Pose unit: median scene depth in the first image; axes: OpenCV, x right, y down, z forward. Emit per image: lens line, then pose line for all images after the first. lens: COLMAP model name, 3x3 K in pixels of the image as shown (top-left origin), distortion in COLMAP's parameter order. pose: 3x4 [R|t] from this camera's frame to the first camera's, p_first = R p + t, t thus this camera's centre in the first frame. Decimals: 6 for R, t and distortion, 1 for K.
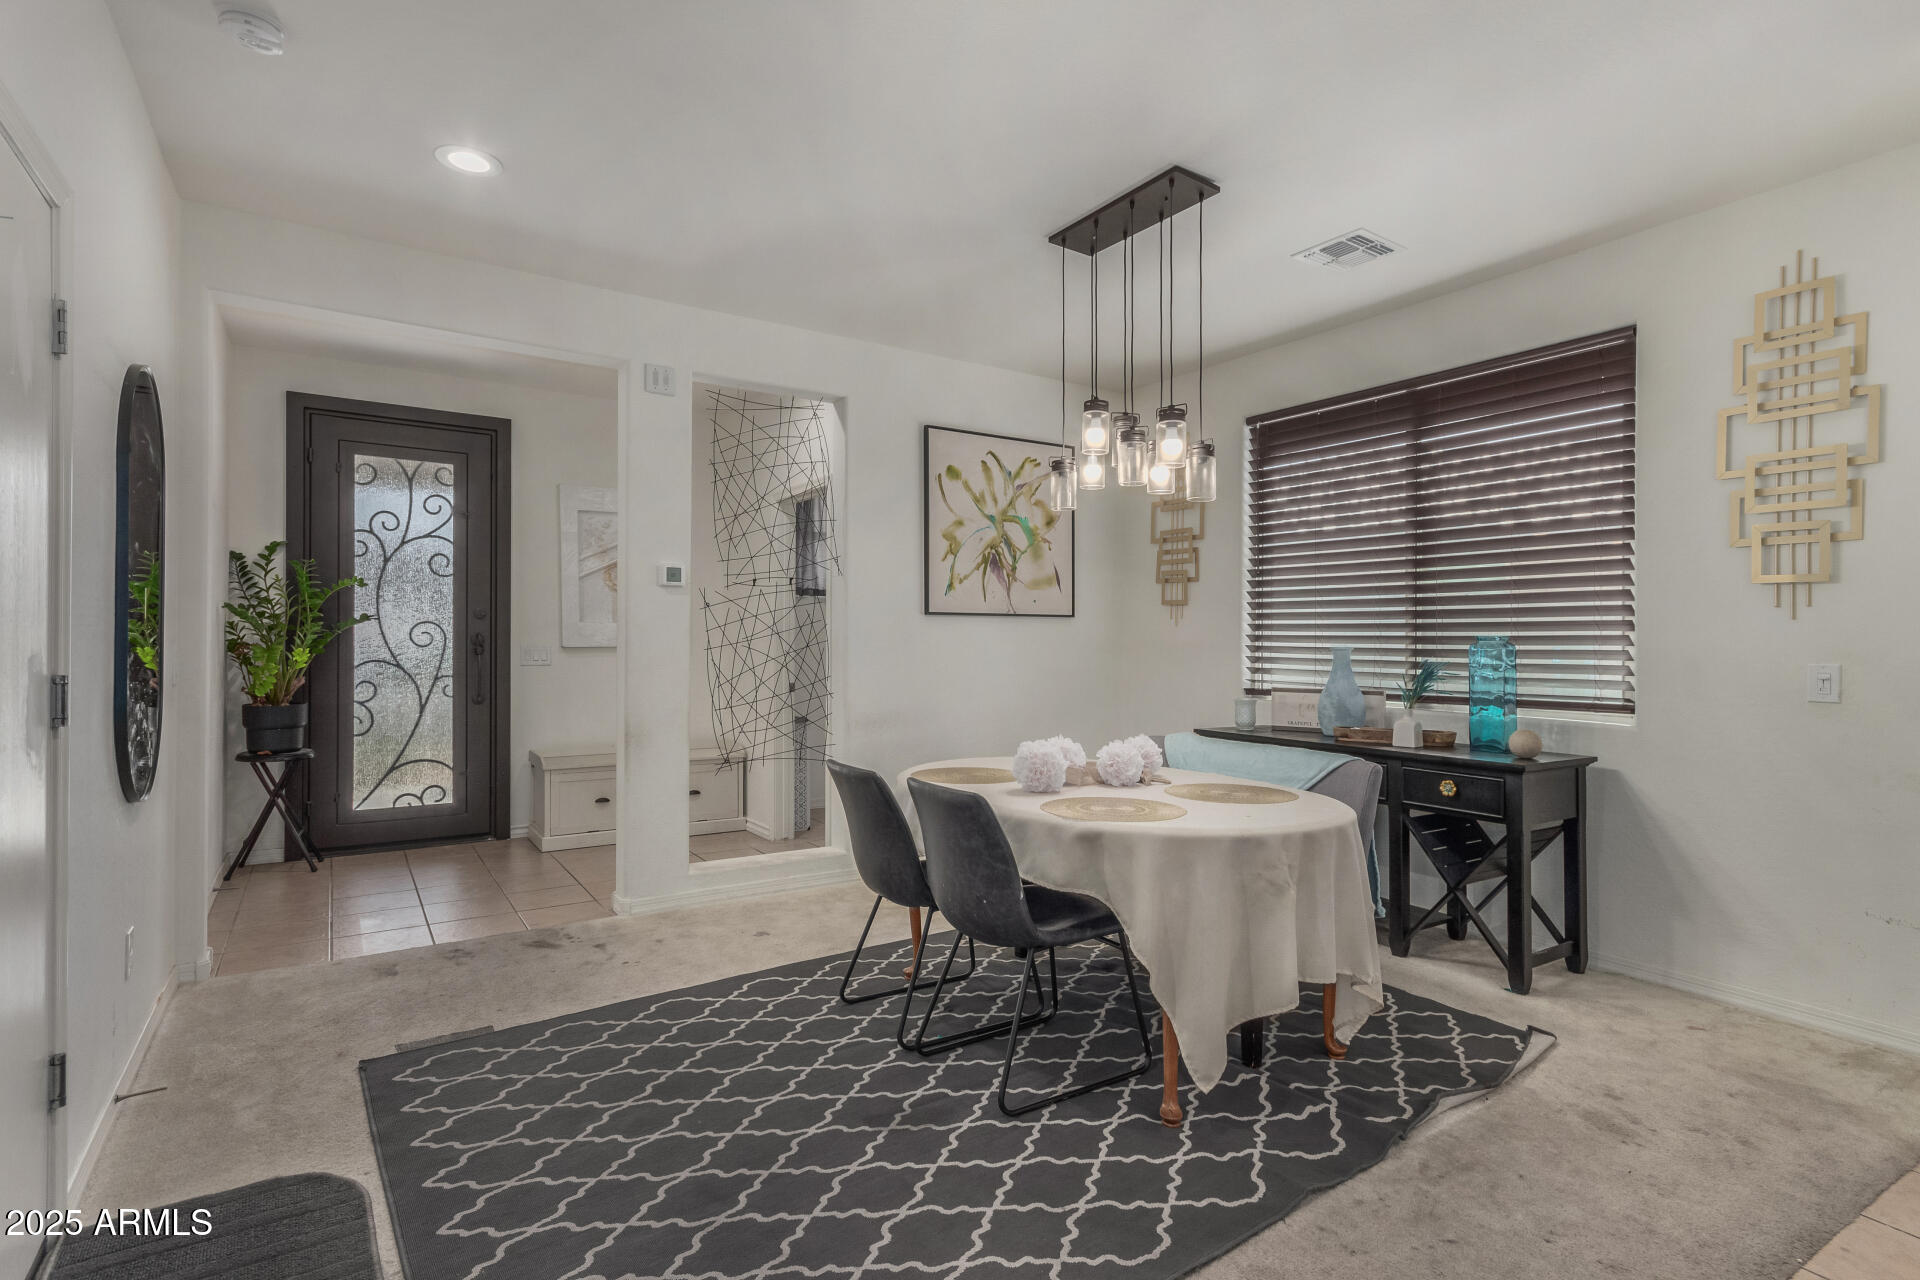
lens RADIAL K [[890.5, 0, 962.7], [0, 890.5, 654.4], [0, 0, 1]] dist [0.007780, 0.000241]
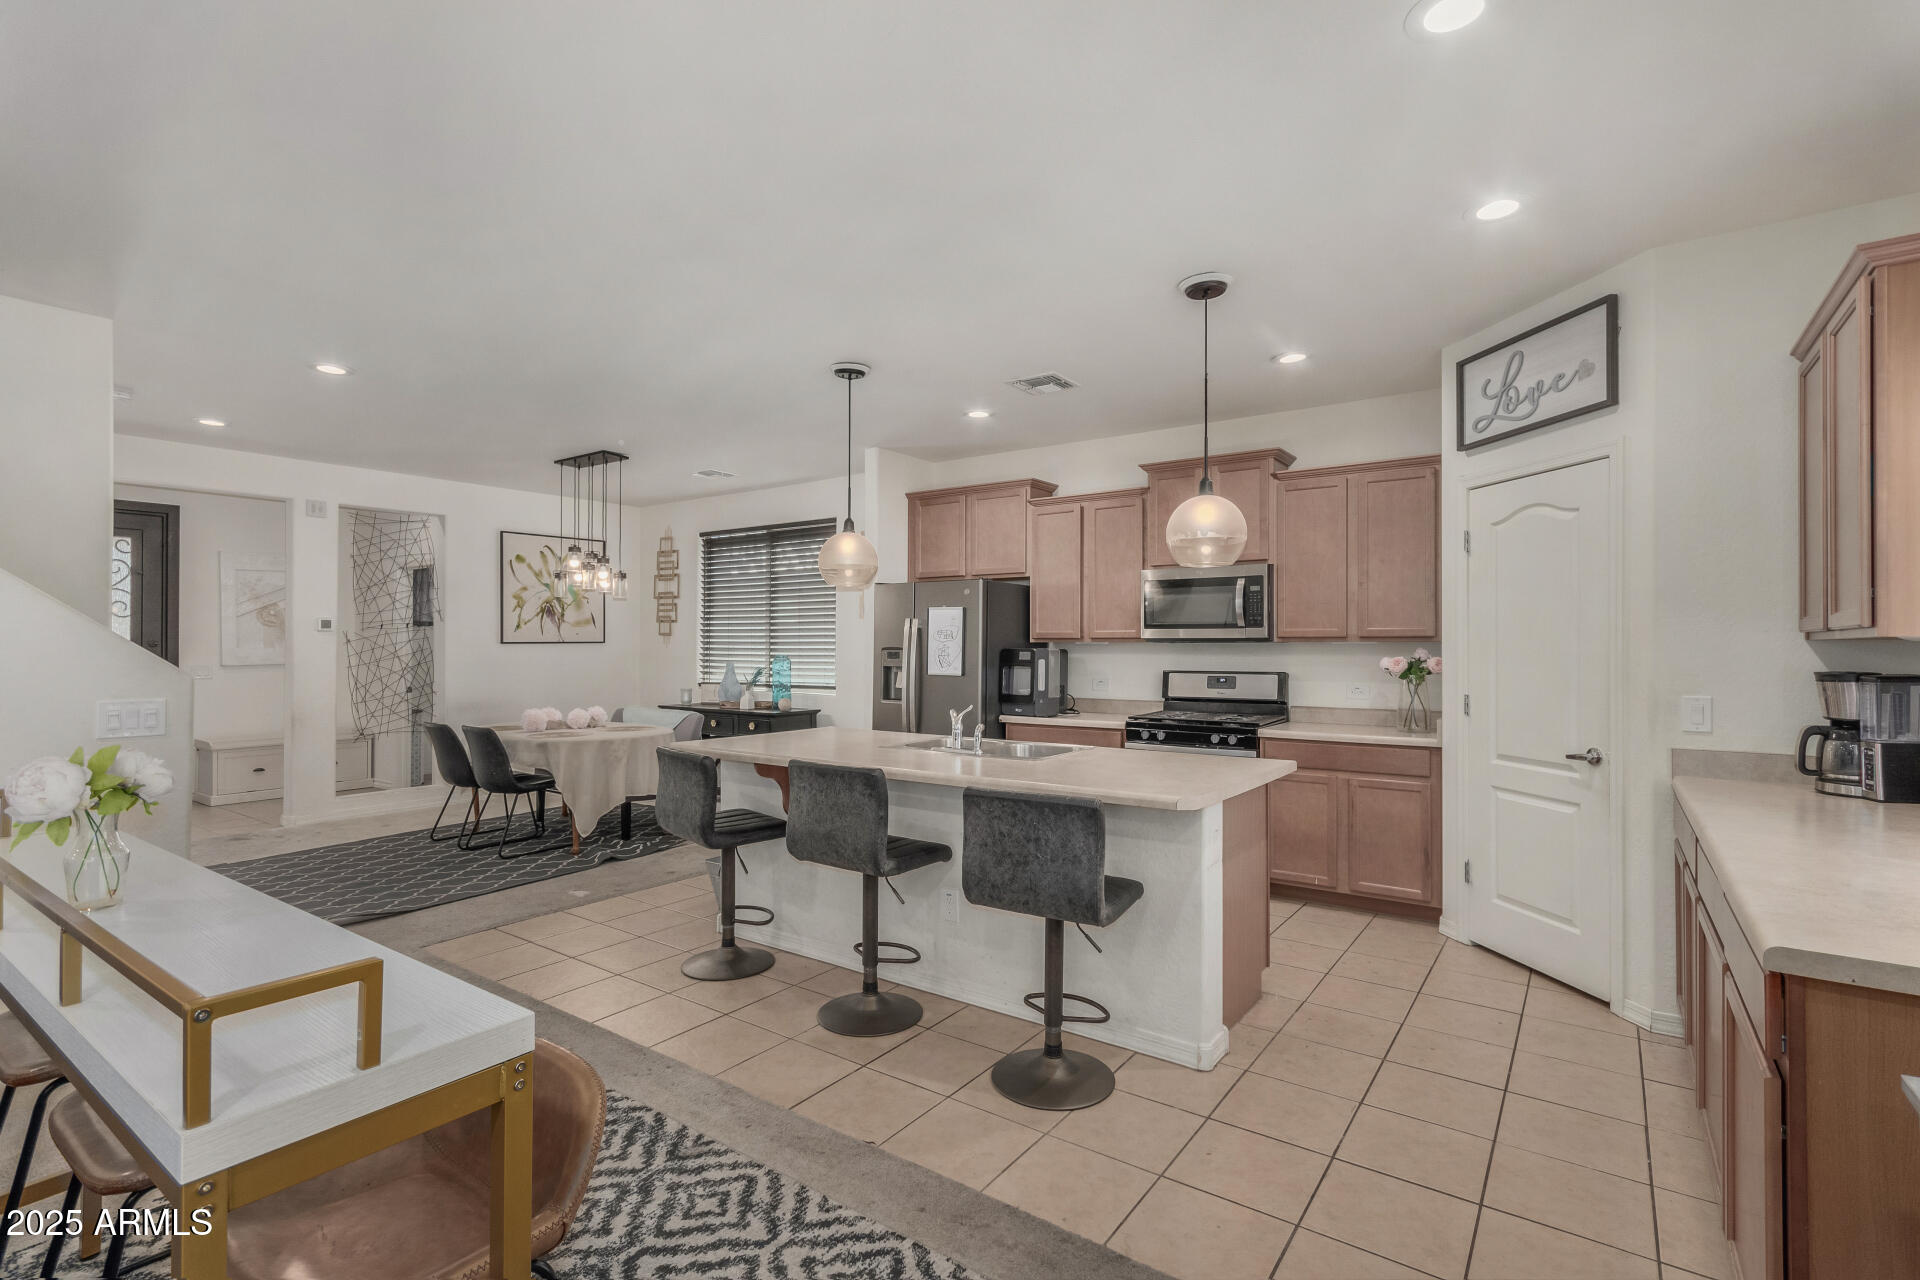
lens RADIAL K [[890.5, 0, 963.2], [0, 890.5, 628.7], [0, 0, 1]] dist [0.007780, 0.000241]
pose [[0.938432, -0.004259, 0.345437, 0.228947], [0.013062, 0.999646, -0.023161, -0.026560], [-0.345217, 0.026247, 0.938156, -1.030632]]
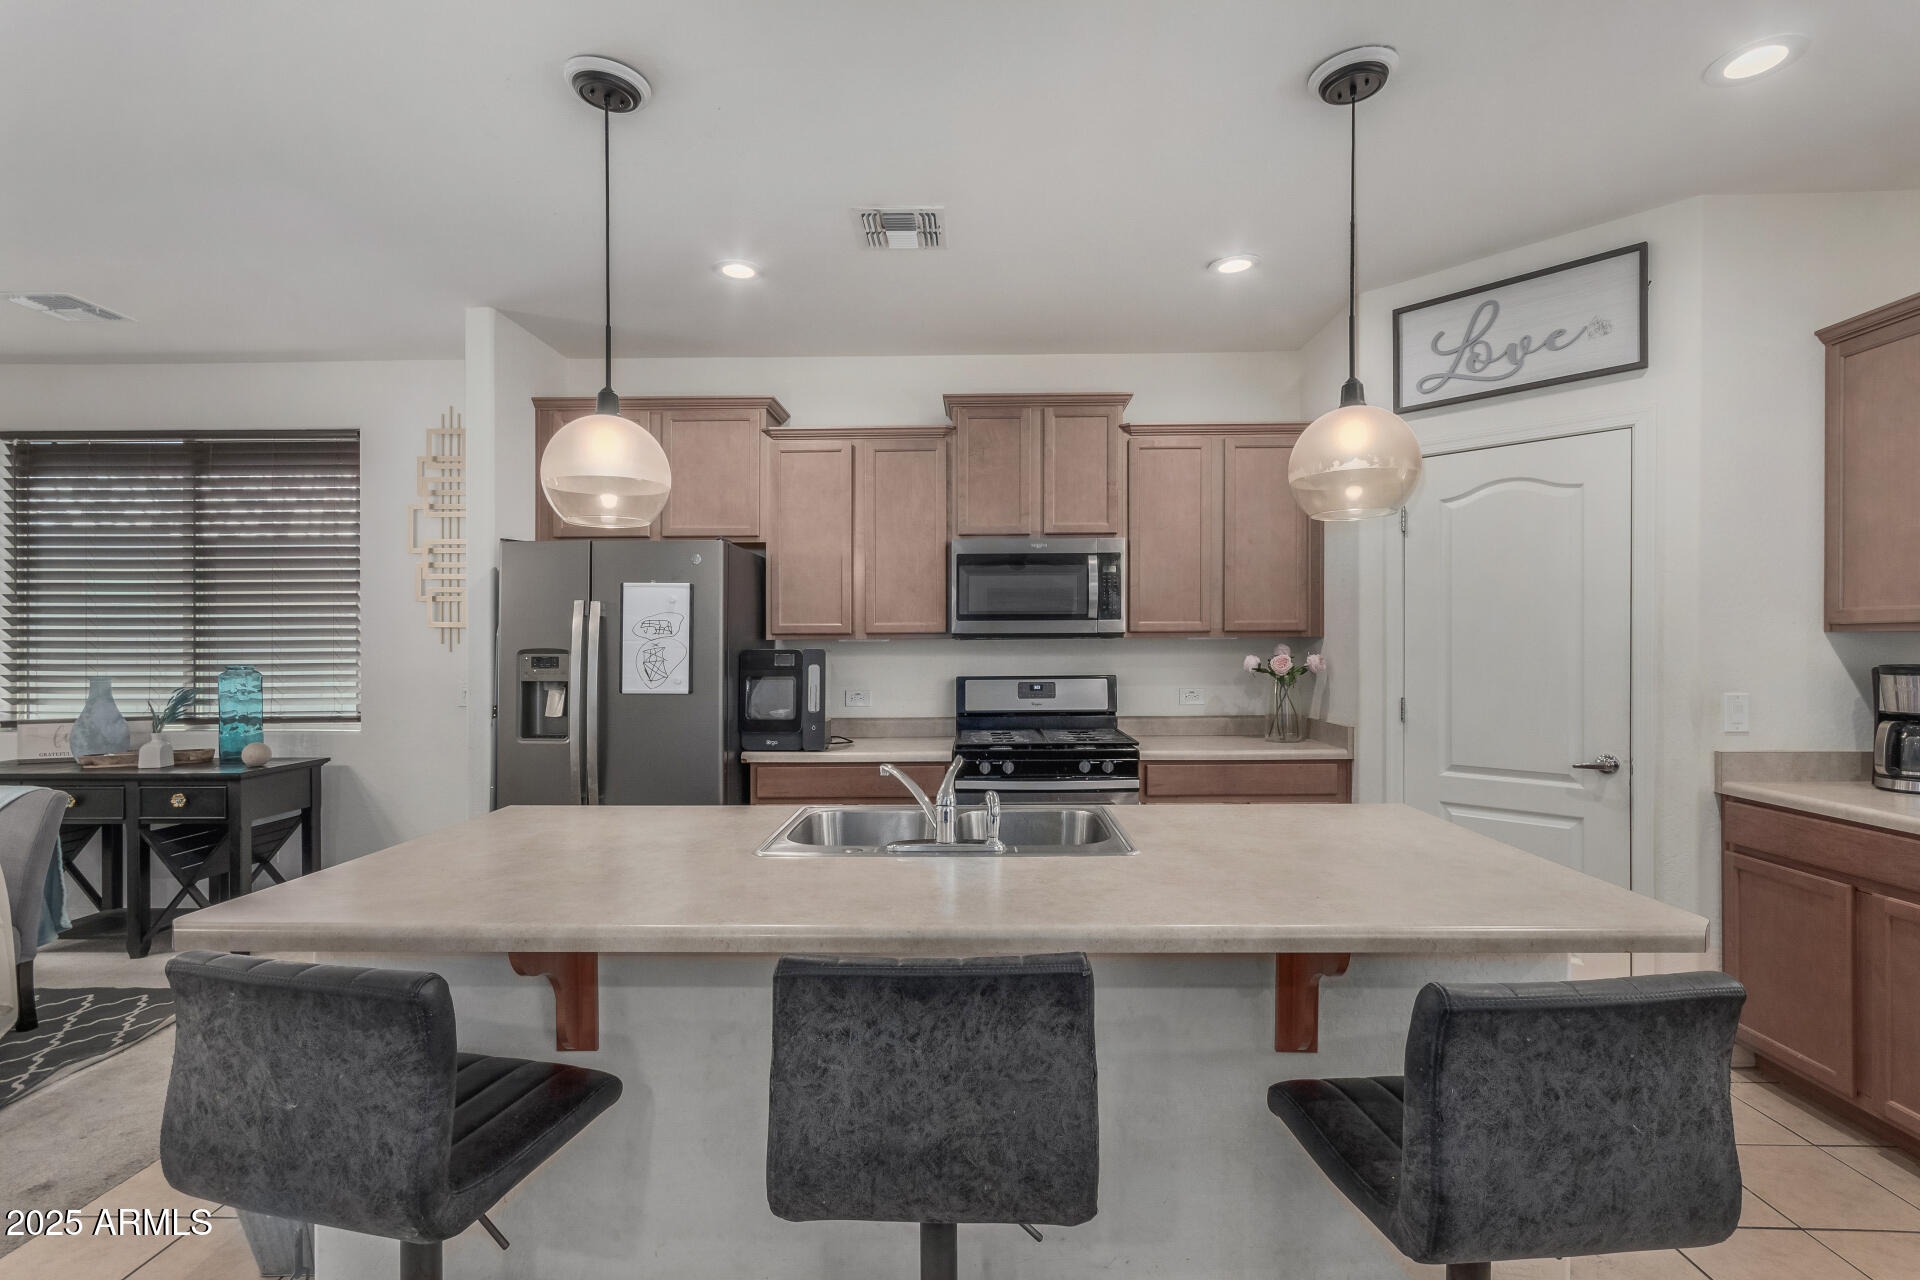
lens RADIAL K [[890.5, 0, 965.5], [0, 890.5, 638.7], [0, 0, 1]] dist [0.007780, 0.000241]
pose [[0.577575, -0.009230, 0.816285, 0.155675], [0.018920, 0.999819, -0.002082, -0.031688], [-0.816118, 0.016647, 0.577645, -0.424076]]
